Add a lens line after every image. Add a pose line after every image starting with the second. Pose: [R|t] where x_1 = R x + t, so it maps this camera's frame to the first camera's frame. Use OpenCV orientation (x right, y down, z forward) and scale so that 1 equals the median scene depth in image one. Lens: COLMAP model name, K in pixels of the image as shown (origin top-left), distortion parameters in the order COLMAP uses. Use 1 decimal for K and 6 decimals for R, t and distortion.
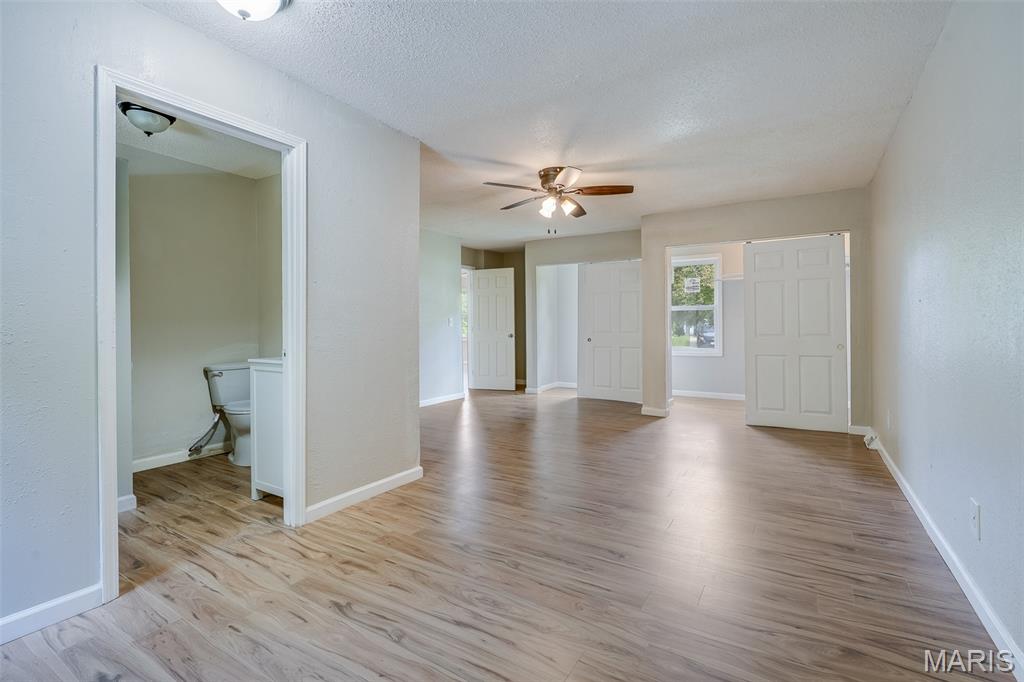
lens RADIAL K [[468.9, 0, 512.8], [0, 468.9, 333.5], [0, 0, 1]] dist [-0.014409, 0.001059]
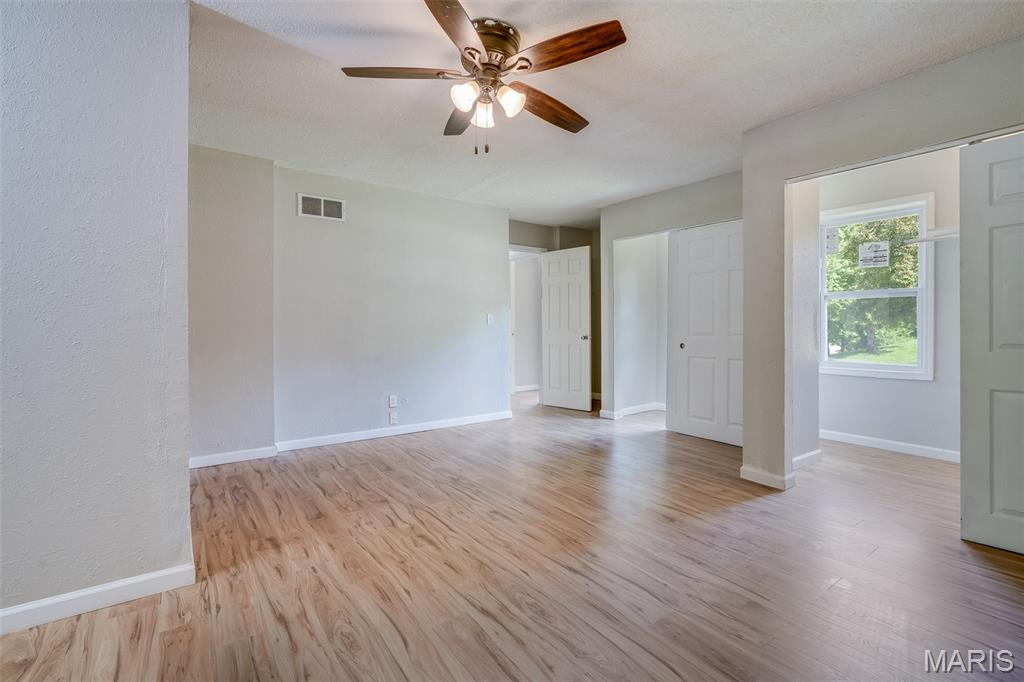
lens RADIAL K [[468.9, 0, 513.8], [0, 468.9, 337.2], [0, 0, 1]] dist [-0.014409, 0.001059]
pose [[0.926354, 0.014305, -0.376381, 0.180546], [-0.009183, 0.999839, 0.015398, -0.006144], [0.376541, -0.010808, 0.926337, 0.285230]]
